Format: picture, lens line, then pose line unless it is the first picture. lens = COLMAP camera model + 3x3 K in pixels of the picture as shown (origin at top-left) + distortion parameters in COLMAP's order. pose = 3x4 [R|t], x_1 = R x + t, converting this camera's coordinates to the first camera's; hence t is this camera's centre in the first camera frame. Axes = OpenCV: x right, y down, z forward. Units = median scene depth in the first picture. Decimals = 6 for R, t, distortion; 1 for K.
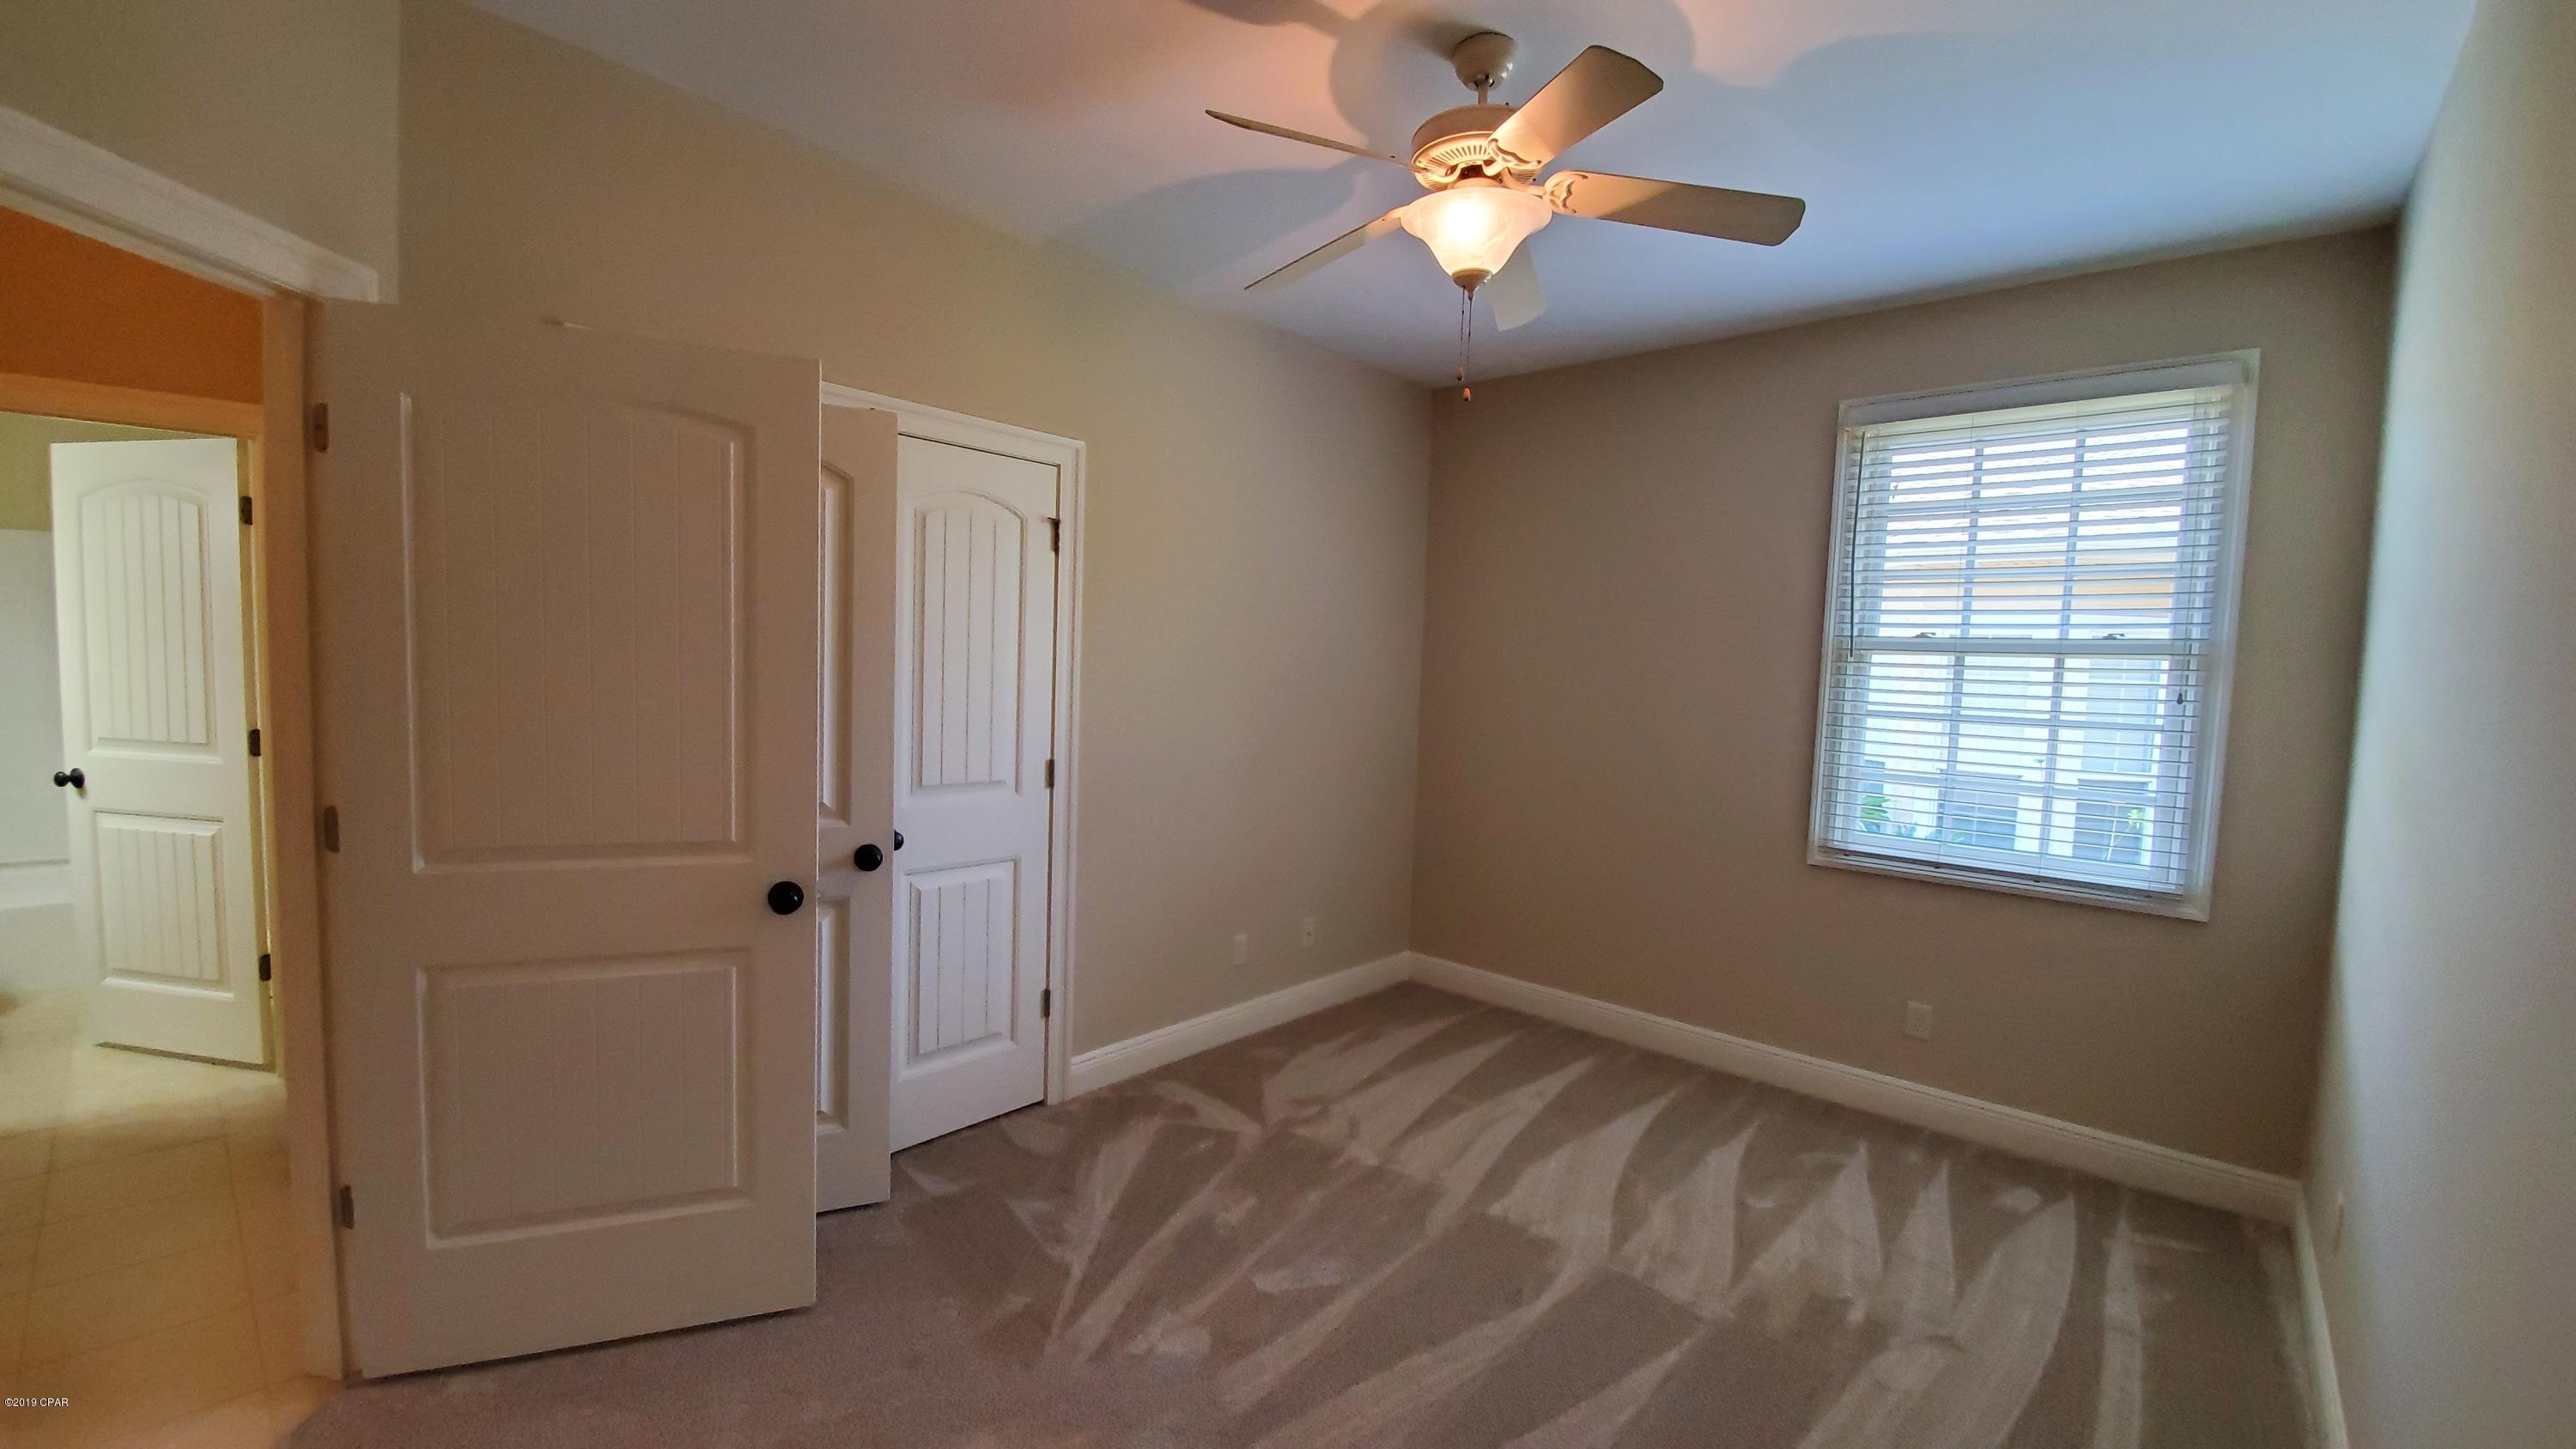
lens RADIAL K [[1027.0, 0, 1279.5], [0, 1027.0, 730.6], [0, 0, 1]] dist [0.024675, -0.023066]
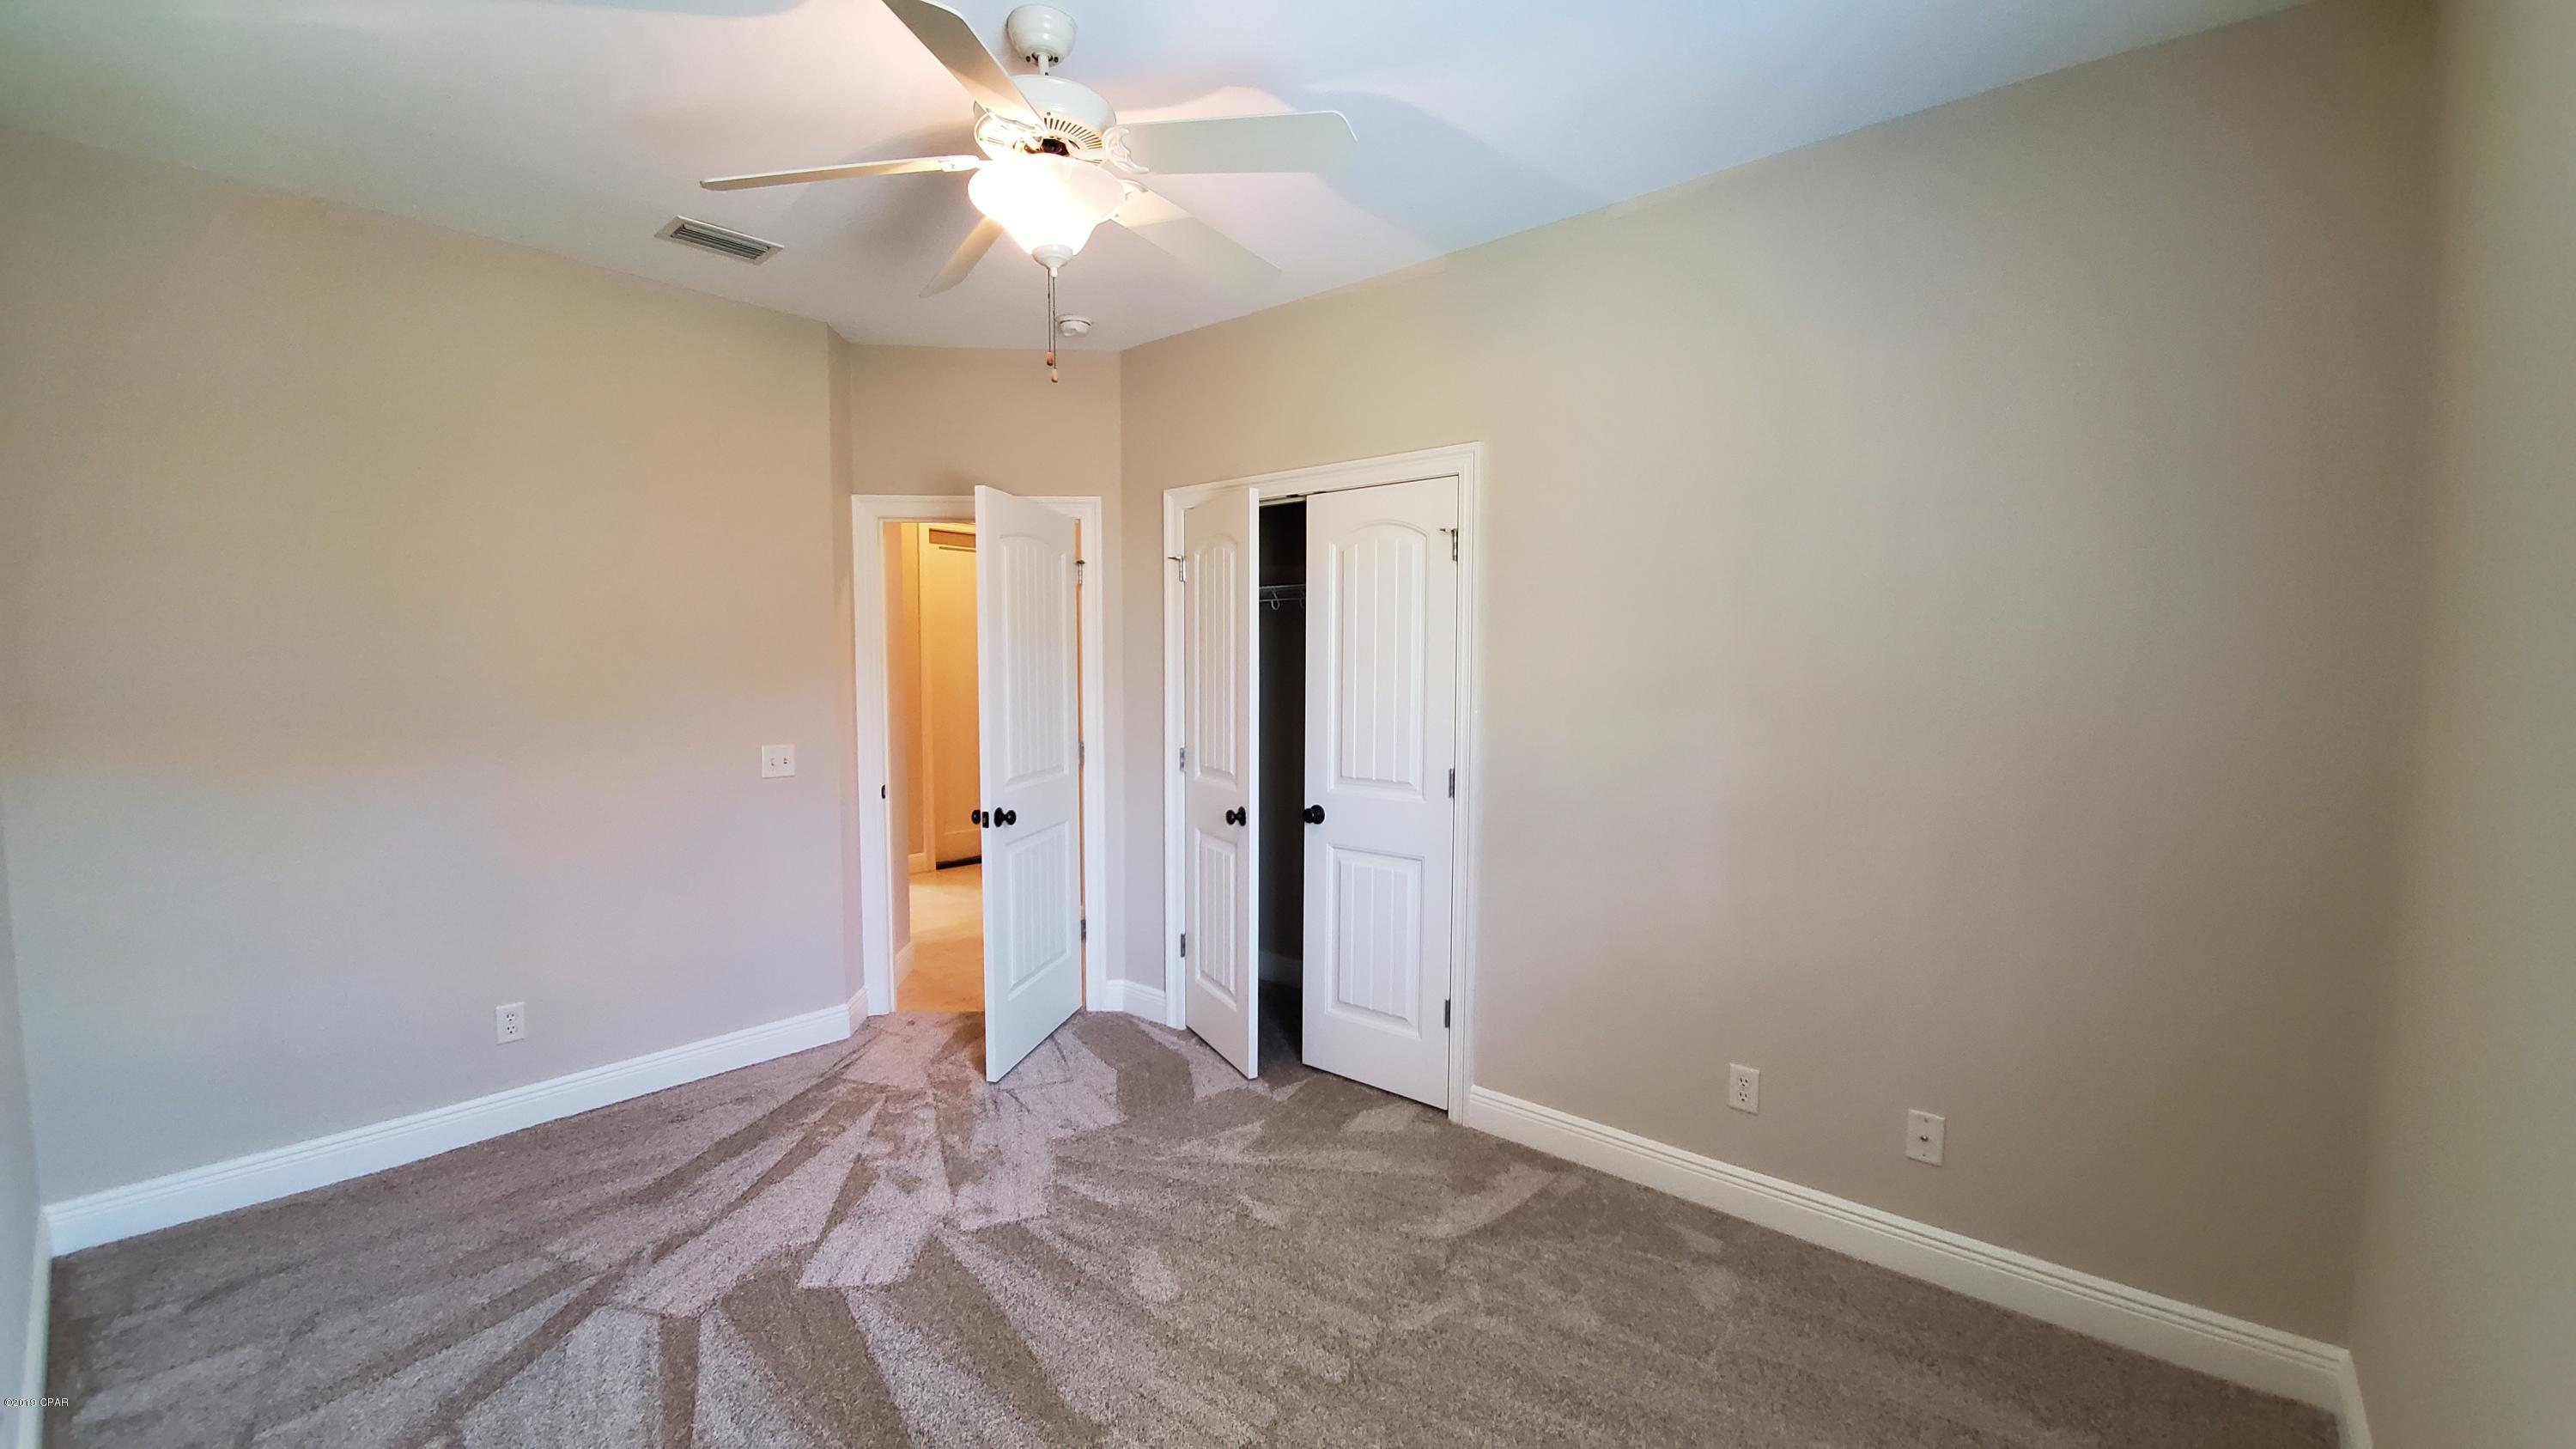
lens RADIAL K [[1027.0, 0, 1279.5], [0, 1027.0, 730.6], [0, 0, 1]] dist [0.024675, -0.023066]
pose [[0.043883, 0.045491, -0.998000, 0.767840], [-0.064734, 0.996993, 0.042599, -0.041879], [0.996937, 0.062735, 0.046696, 0.796708]]
